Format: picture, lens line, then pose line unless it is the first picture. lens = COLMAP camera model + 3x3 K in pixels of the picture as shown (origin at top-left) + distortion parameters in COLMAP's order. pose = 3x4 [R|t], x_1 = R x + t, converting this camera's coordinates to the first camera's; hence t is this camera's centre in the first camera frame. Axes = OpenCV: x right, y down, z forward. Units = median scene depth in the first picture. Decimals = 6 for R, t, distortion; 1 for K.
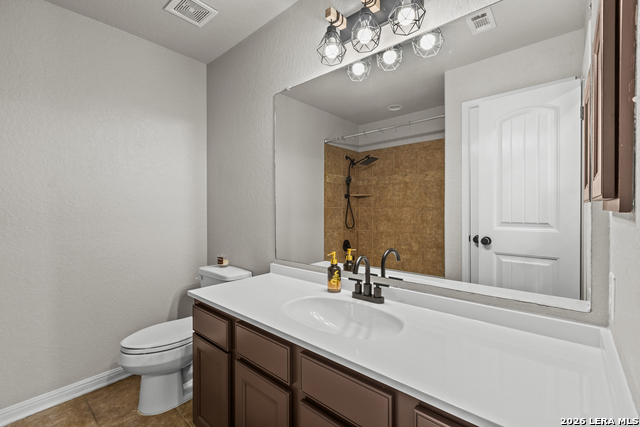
lens RADIAL K [[288.1, 0, 333.2], [0, 288.1, 214.7], [0, 0, 1]] dist [0.036933, 0.000123]
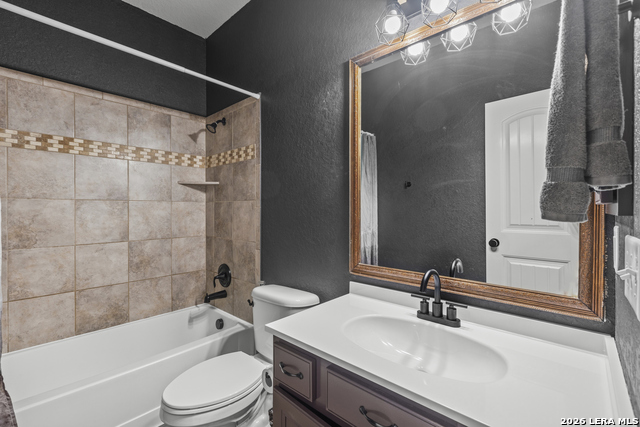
lens RADIAL K [[288.1, 0, 322.0], [0, 288.1, 209.4], [0, 0, 1]] dist [0.036933, 0.000123]
pose [[0.999329, 0.004378, -0.036367, -0.180881], [-0.005087, 0.999798, -0.019425, -0.009292], [0.036275, 0.019597, 0.999150, 0.142274]]
